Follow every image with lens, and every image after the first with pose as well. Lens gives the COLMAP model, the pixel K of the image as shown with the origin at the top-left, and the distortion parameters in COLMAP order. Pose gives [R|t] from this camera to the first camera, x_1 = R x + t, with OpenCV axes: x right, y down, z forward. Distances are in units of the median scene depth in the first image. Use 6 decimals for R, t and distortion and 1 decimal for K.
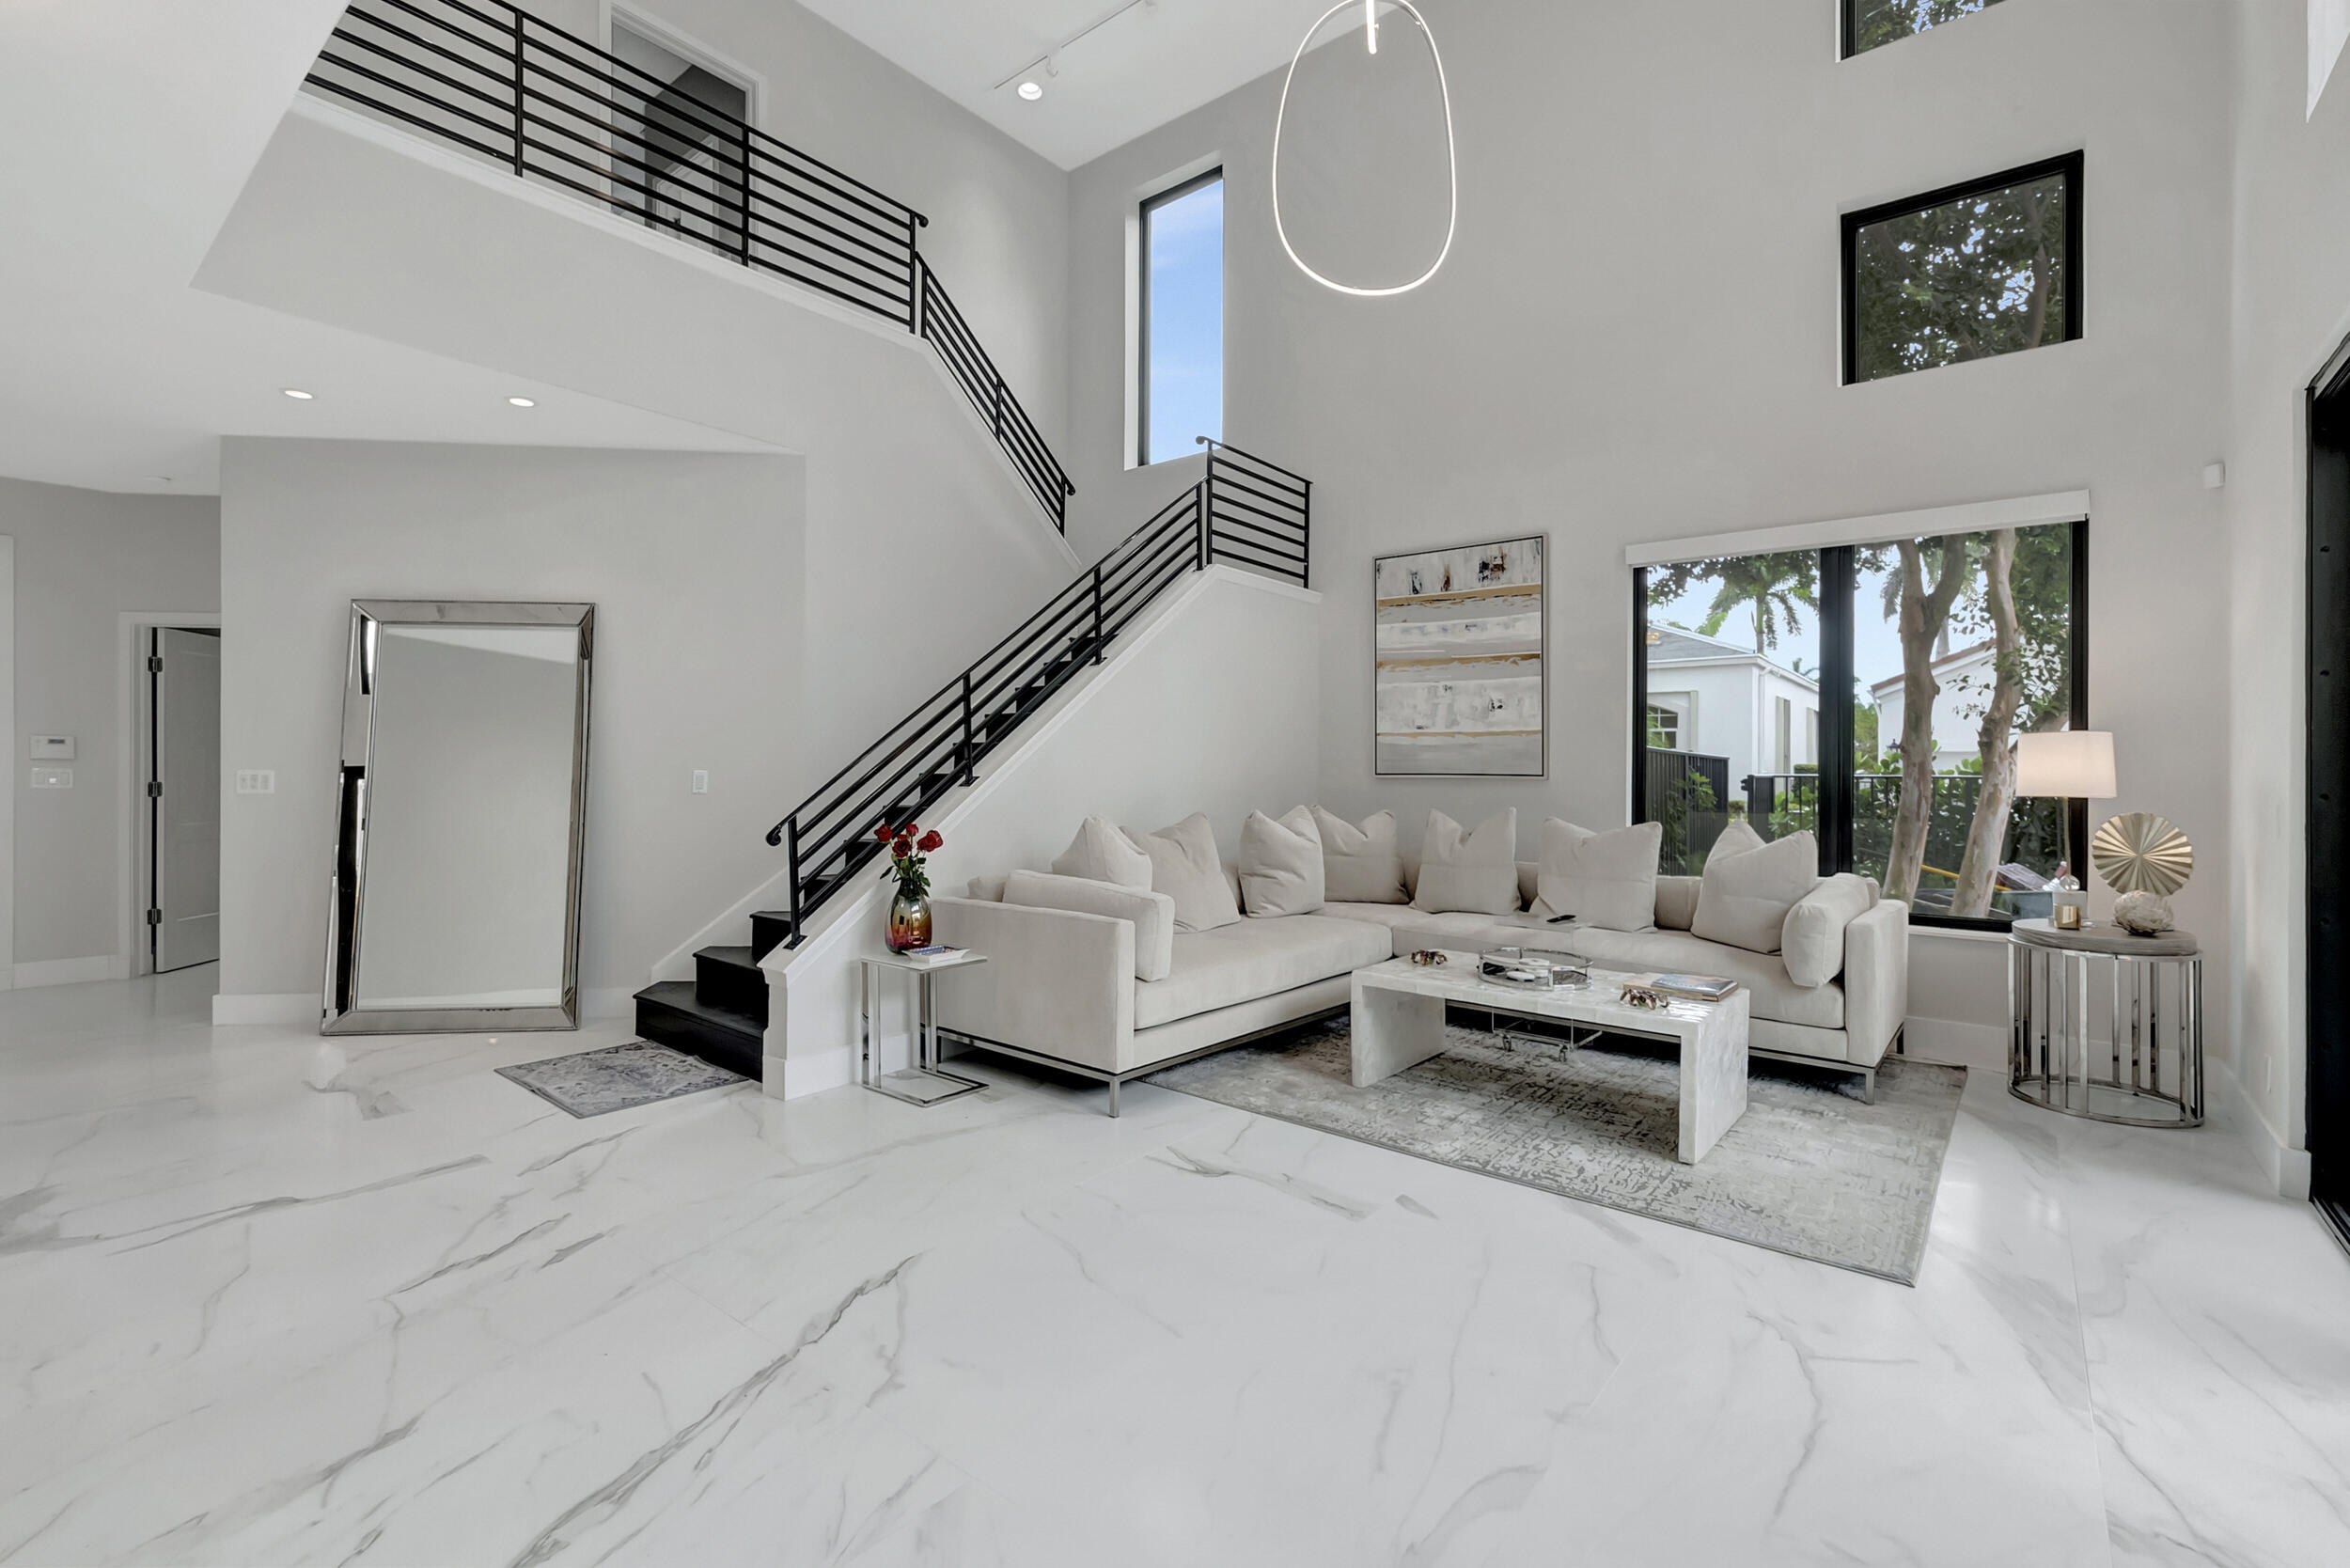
lens RADIAL K [[1039.4, 0, 1162.9], [0, 1039.4, 768.9], [0, 0, 1]] dist [-0.000892, -0.000570]
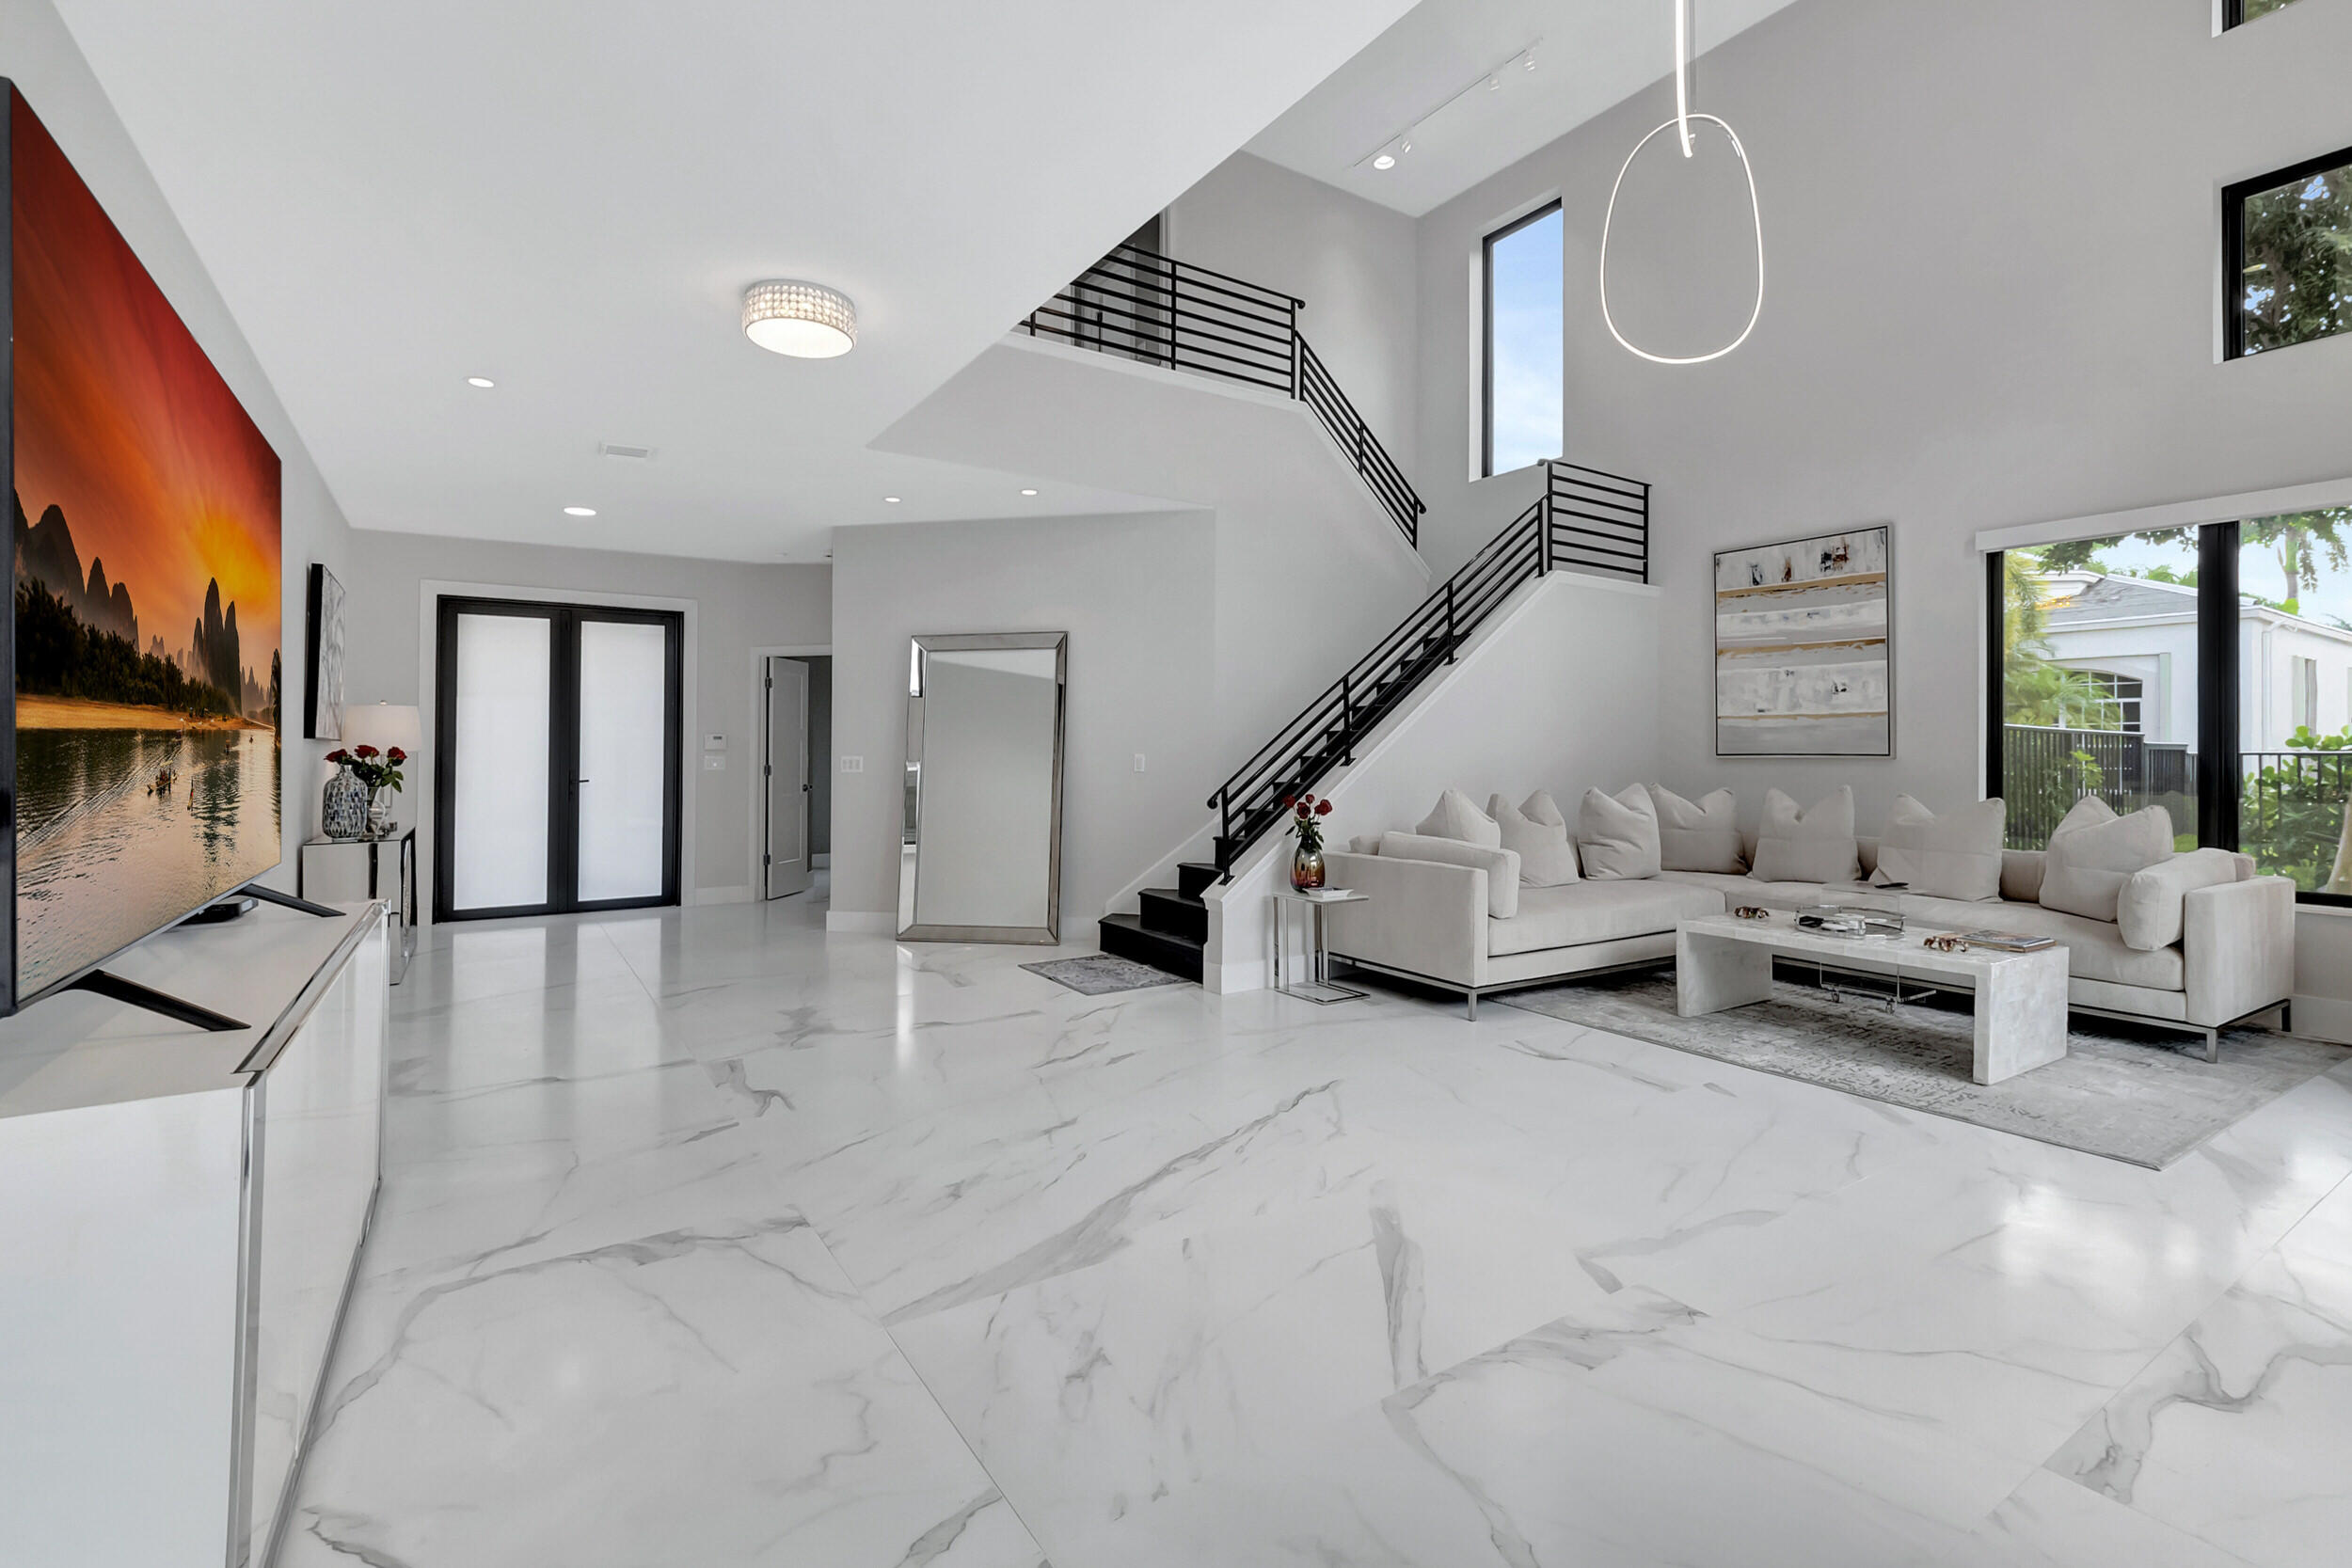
lens RADIAL K [[1068.2, 0, 1171.8], [0, 1068.2, 761.6], [0, 0, 1]] dist [0.009971, -0.008297]
pose [[0.955612, -0.003662, -0.294605, -0.007761], [0.006336, 0.999947, 0.008123, -0.000153], [0.294560, -0.009629, 0.955584, -0.283721]]
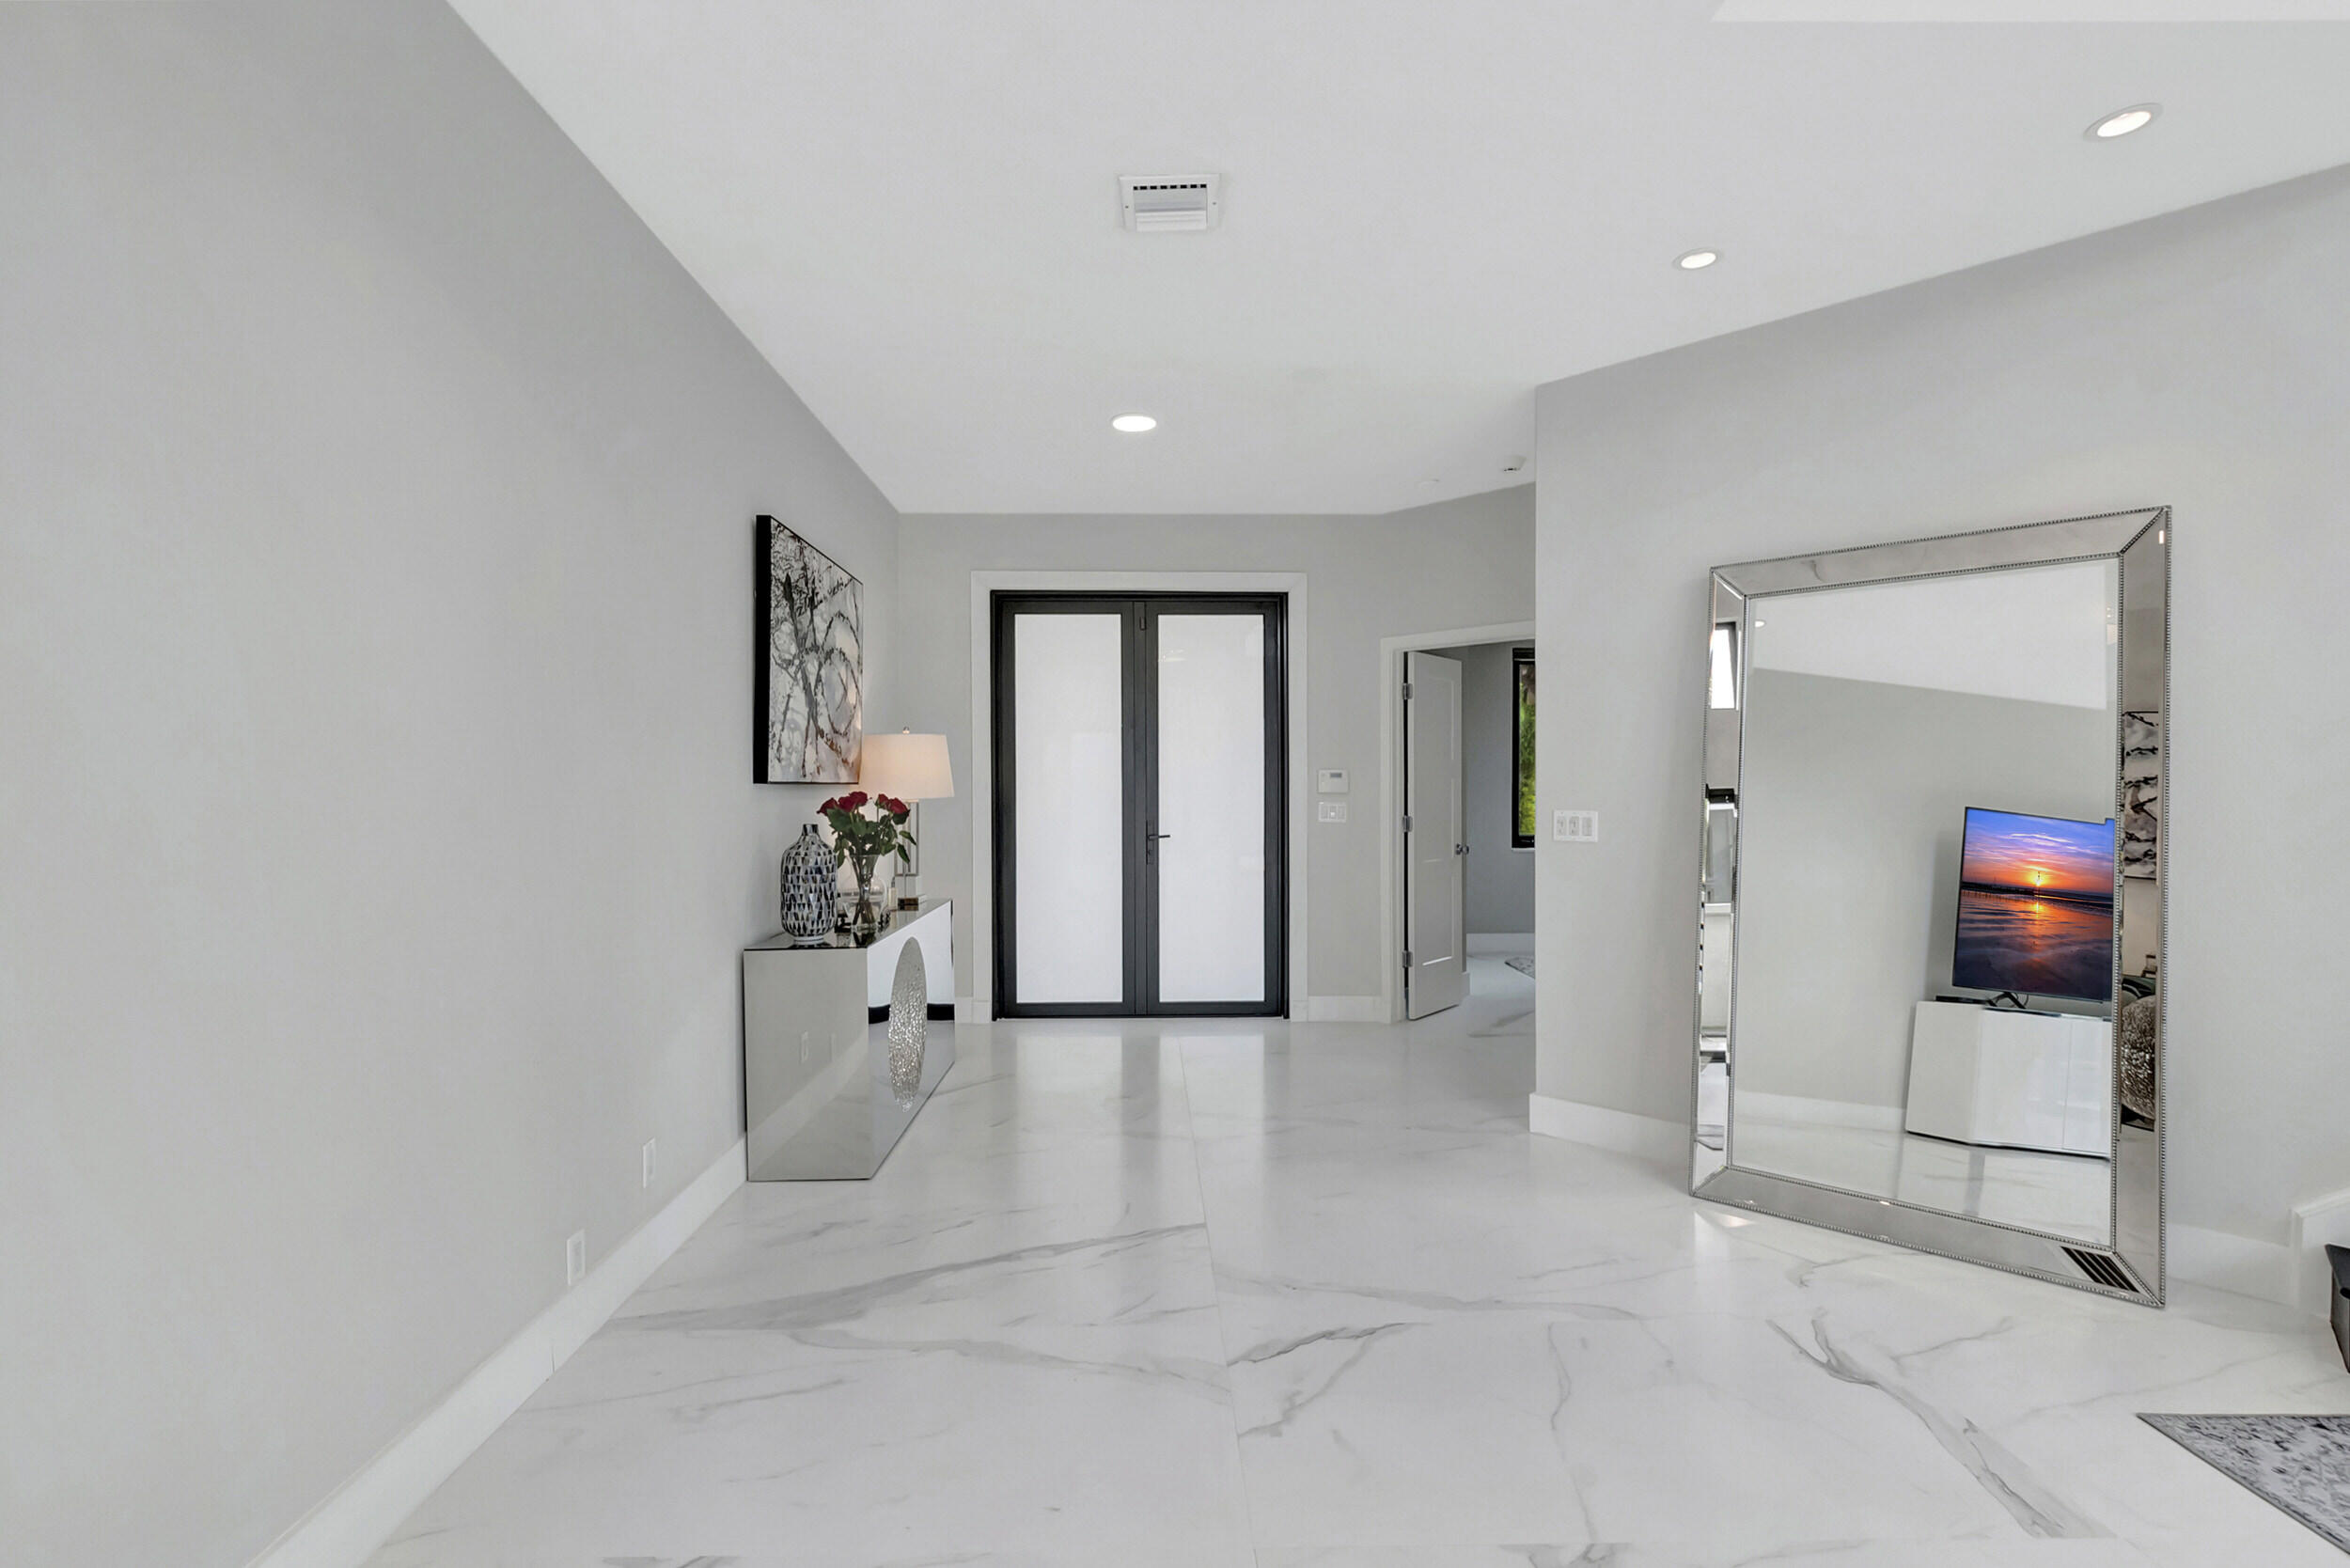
lens RADIAL K [[1067.4, 0, 1170.8], [0, 1067.4, 761.6], [0, 0, 1]] dist [0.009971, -0.008297]
pose [[0.658842, -0.023936, -0.751900, -0.452434], [0.008513, 0.999667, -0.024363, -0.017605], [0.752233, 0.009650, 0.658826, 0.239361]]
